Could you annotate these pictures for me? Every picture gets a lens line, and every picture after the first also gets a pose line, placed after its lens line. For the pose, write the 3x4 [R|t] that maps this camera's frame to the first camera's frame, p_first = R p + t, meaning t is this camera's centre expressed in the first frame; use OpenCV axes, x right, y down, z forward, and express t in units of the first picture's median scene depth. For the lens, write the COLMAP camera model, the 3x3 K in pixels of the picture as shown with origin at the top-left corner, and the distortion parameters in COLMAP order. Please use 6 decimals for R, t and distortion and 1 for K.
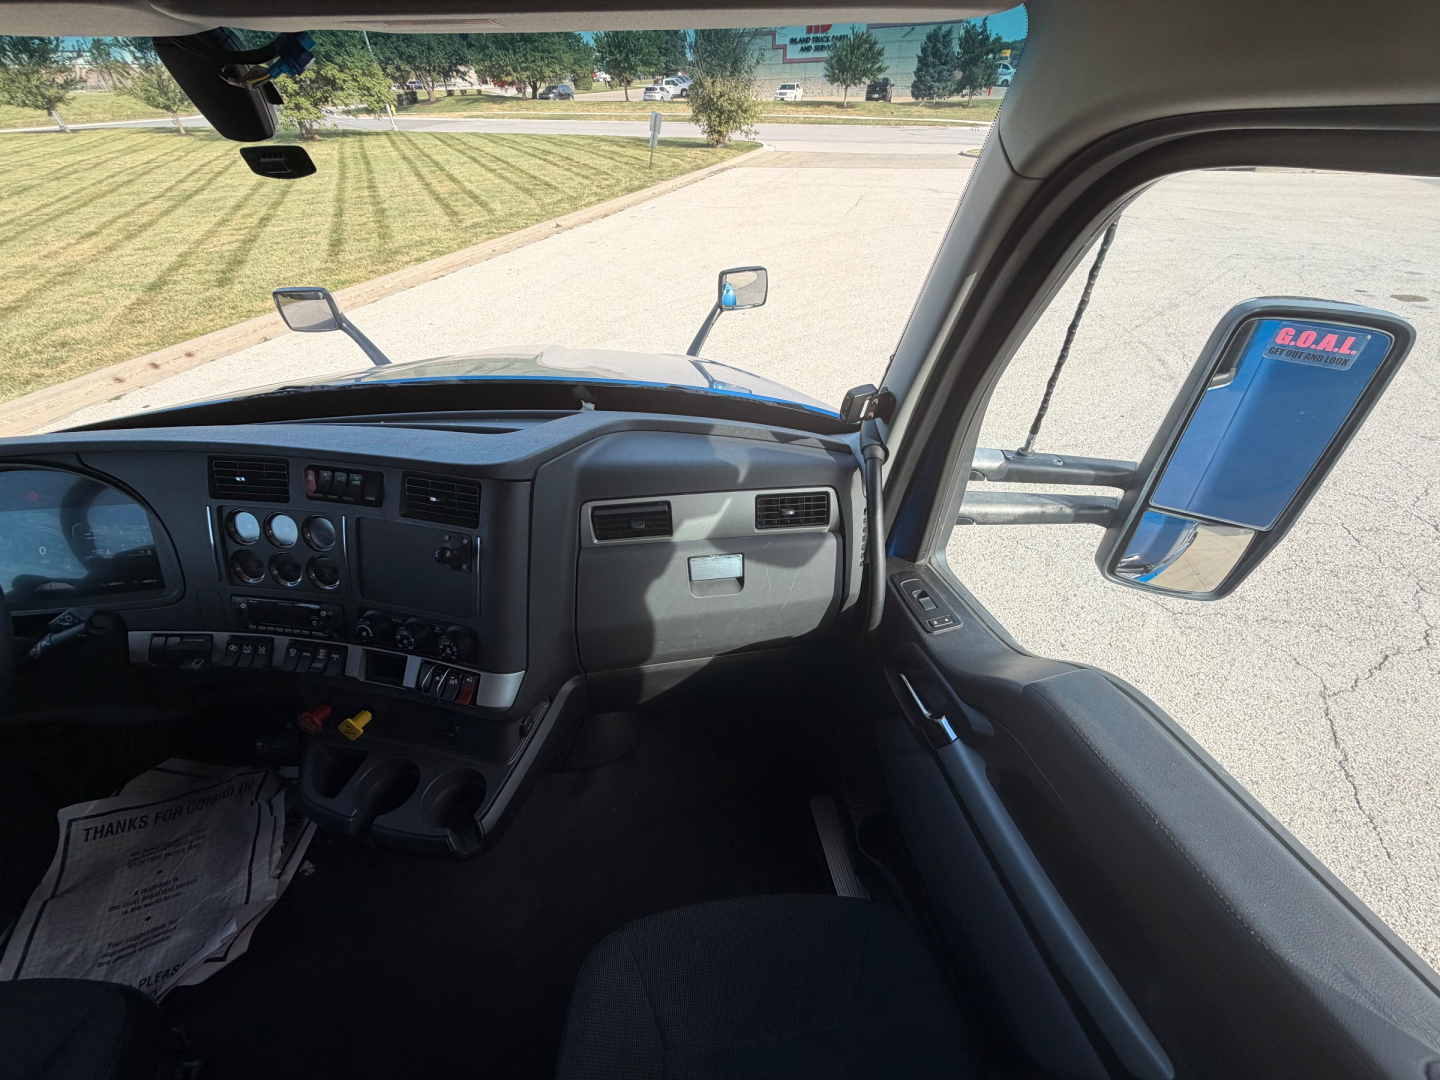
lens RADIAL K [[575.6, 0, 723.3], [0, 575.6, 533.2], [0, 0, 1]] dist [-0.000169, -0.000178]
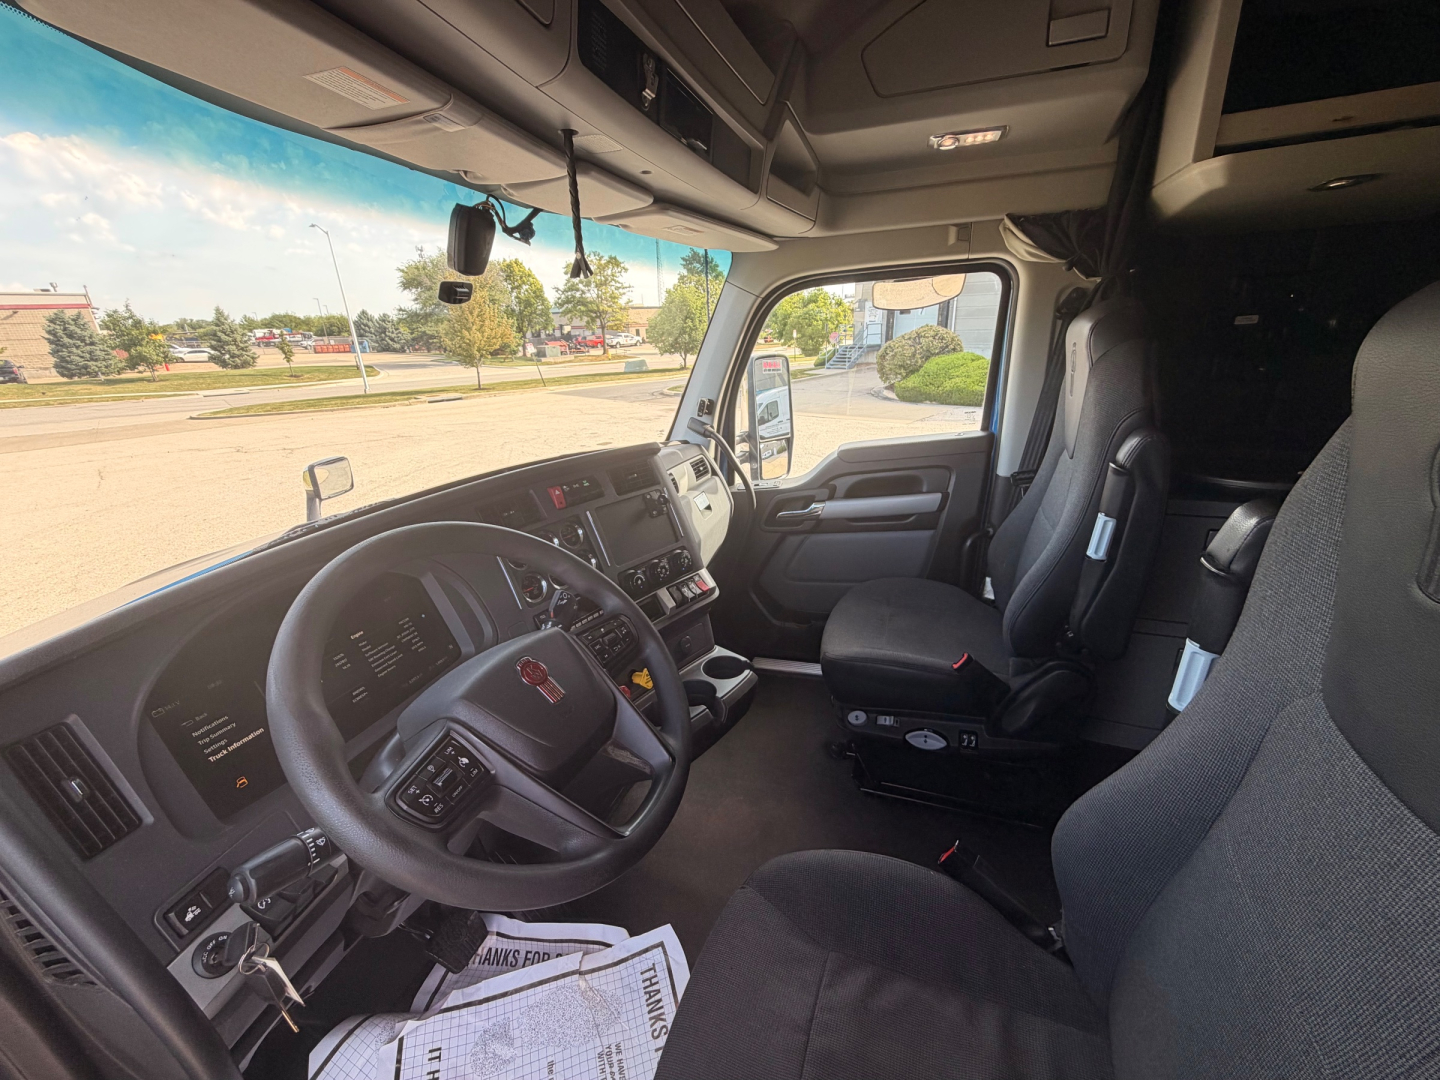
lens RADIAL K [[567.5, 0, 714.9], [0, 567.5, 538.1], [0, 0, 1]] dist [-0.001444, -0.000265]
pose [[0.432991, -0.308756, 0.846870, -1.136831], [0.582750, 0.812650, -0.001671, 0.134896], [-0.687693, 0.494237, 0.531797, 0.077969]]
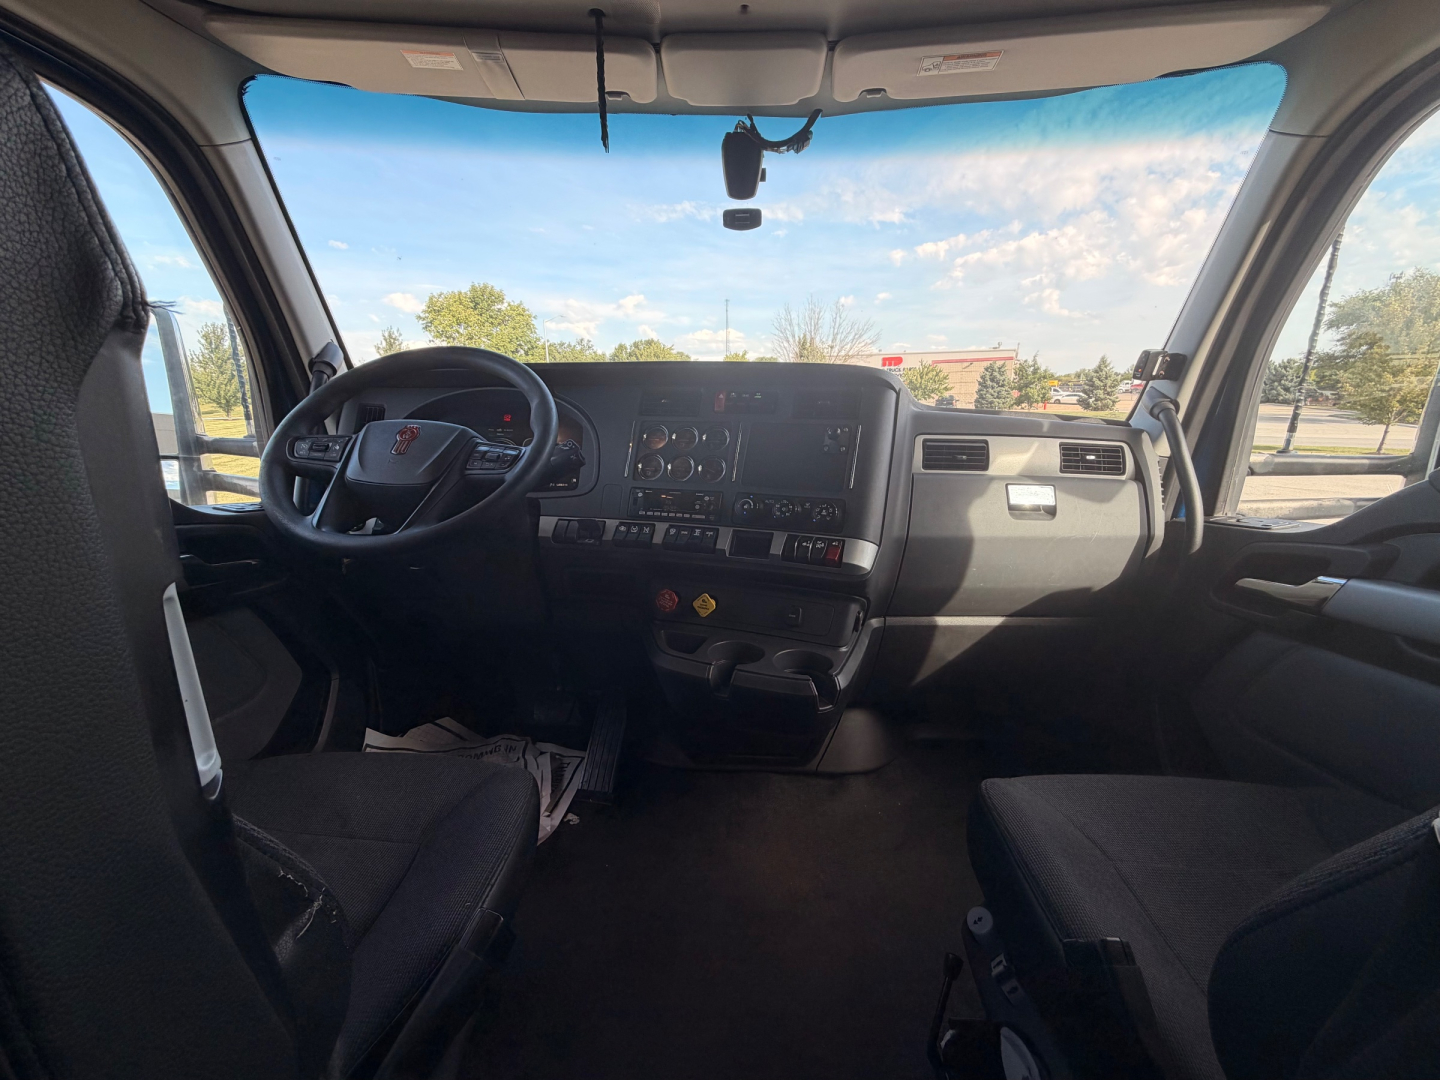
lens RADIAL K [[574.8, 0, 720.0], [0, 574.8, 540.0], [0, 0, 1]] dist [-0.001132, -0.000288]
pose [[0.989109, 0.046872, -0.139525, -0.349252], [-0.100684, 0.906922, -0.409091, 0.509335], [0.107363, 0.418683, 0.901764, -0.045065]]
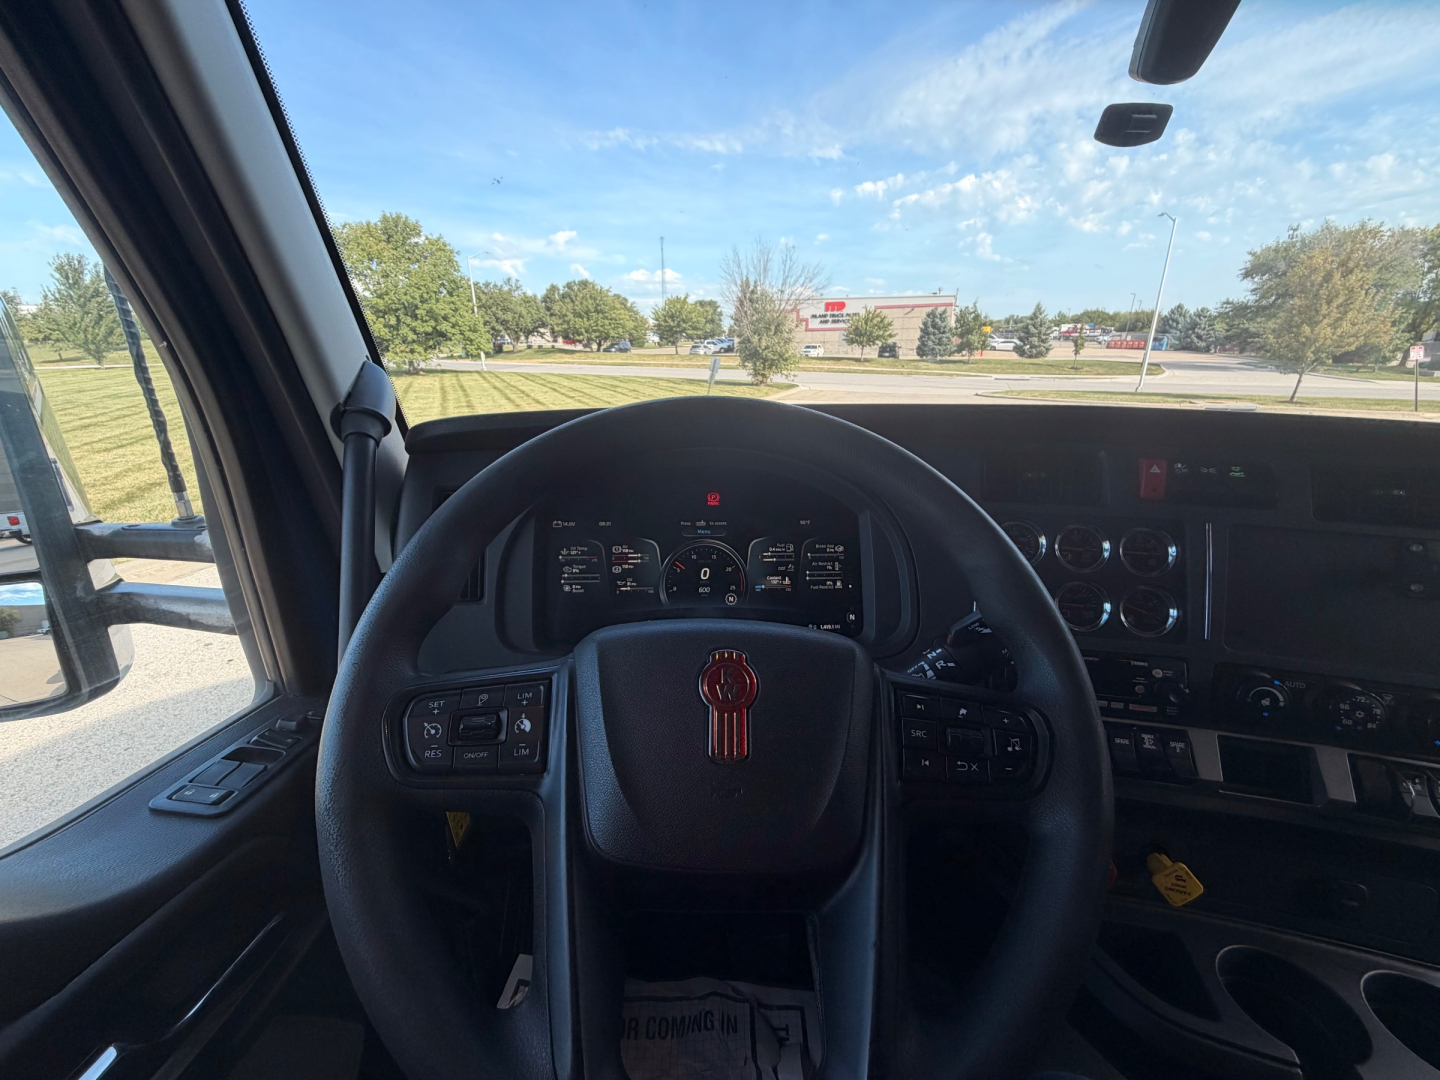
lens RADIAL K [[577.1, 0, 718.6], [0, 577.1, 530.0], [0, 0, 1]] dist [-0.000883, -0.000109]
pose [[0.998982, 0.028248, -0.035179, -0.832074], [-0.038766, 0.936311, -0.349026, 0.166632], [0.023079, 0.350034, 0.936453, 0.227158]]
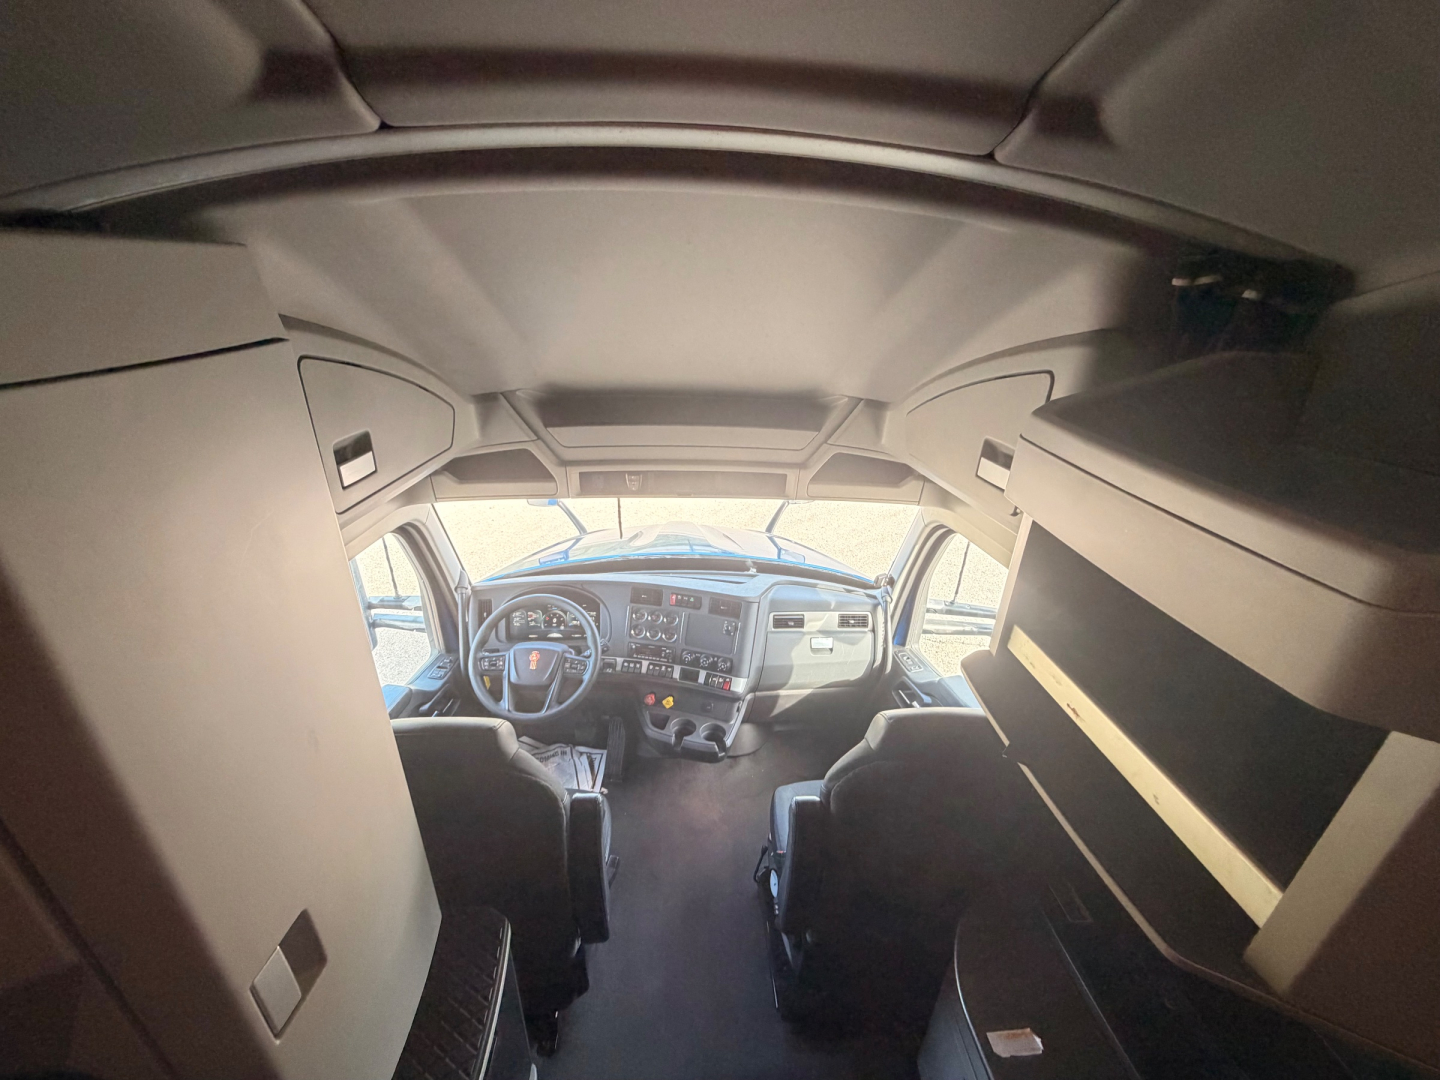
lens RADIAL K [[567.5, 0, 714.9], [0, 567.5, 538.1], [0, 0, 1]] dist [-0.001444, -0.000265]
pose [[0.998311, 0.049264, -0.030805, -0.309001], [-0.055029, 0.971825, -0.229191, 0.153401], [0.018646, 0.230499, 0.972894, -1.081020]]
